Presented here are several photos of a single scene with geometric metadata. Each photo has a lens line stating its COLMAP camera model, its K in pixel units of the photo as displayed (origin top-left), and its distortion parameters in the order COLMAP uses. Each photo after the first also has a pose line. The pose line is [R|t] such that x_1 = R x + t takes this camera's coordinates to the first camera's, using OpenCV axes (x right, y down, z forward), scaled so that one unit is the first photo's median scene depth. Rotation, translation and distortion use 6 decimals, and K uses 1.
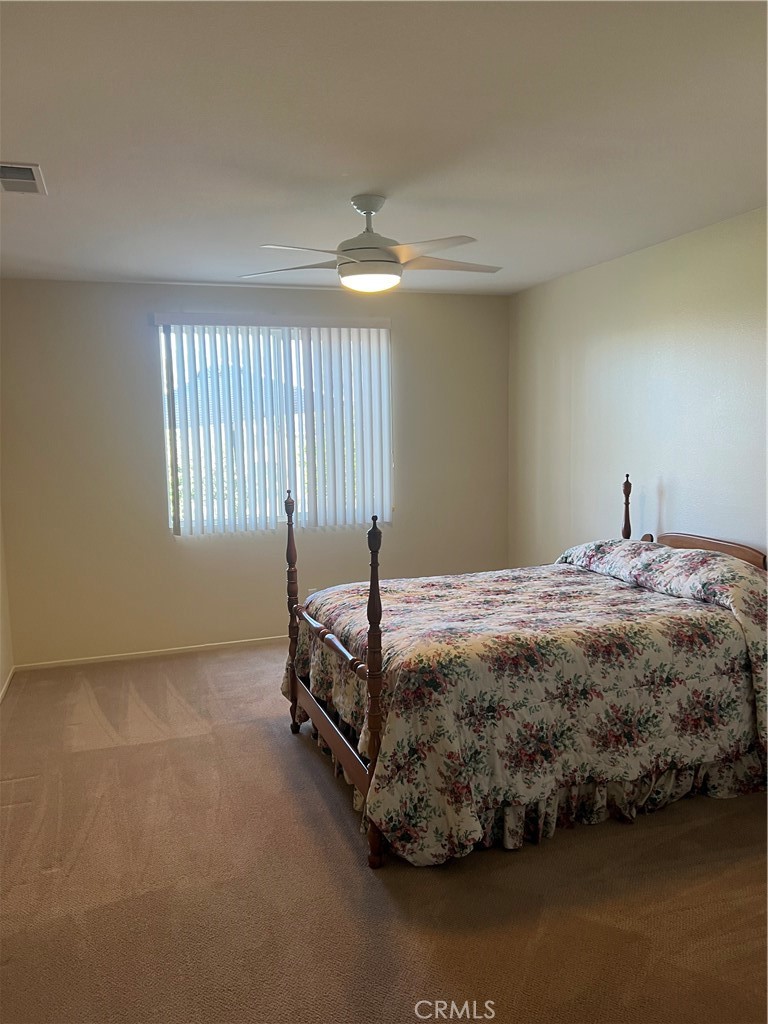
lens RADIAL K [[775.8, 0, 384.0], [0, 775.8, 512.0], [0, 0, 1]] dist [0.041101, -0.059133]
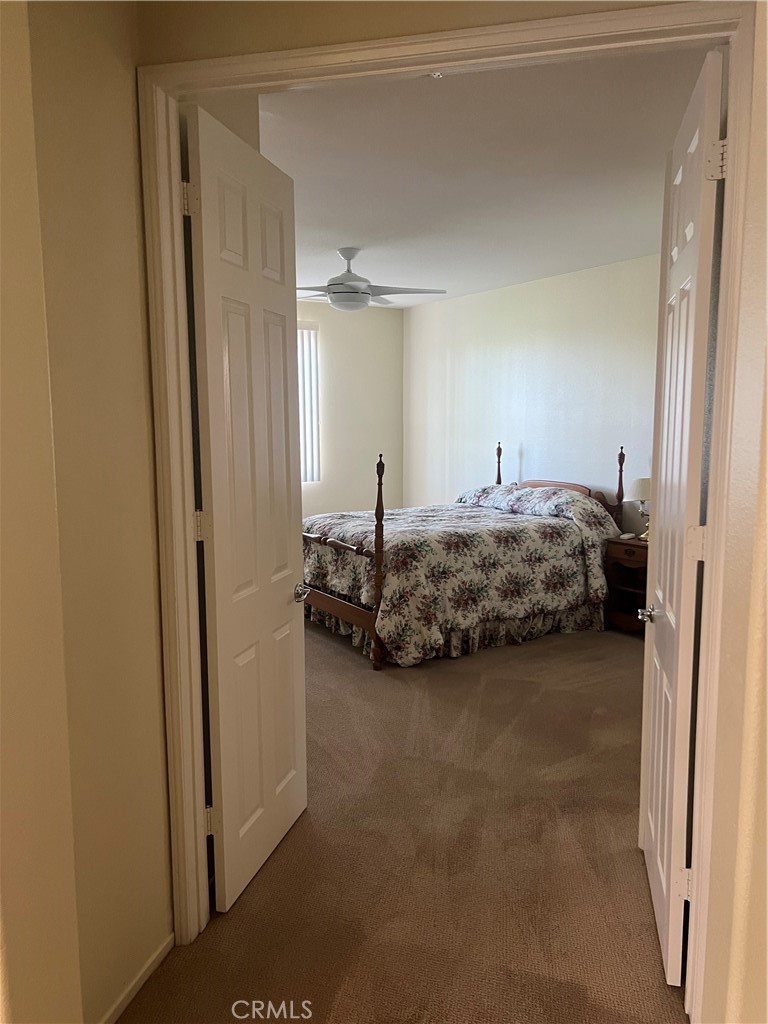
lens RADIAL K [[775.8, 0, 384.0], [0, 775.8, 512.0], [0, 0, 1]] dist [0.041101, -0.059133]
pose [[0.976195, -0.012493, 0.216534, -0.323155], [0.009578, 0.999849, 0.014509, 0.092181], [-0.216683, -0.012090, 0.976167, -0.553980]]
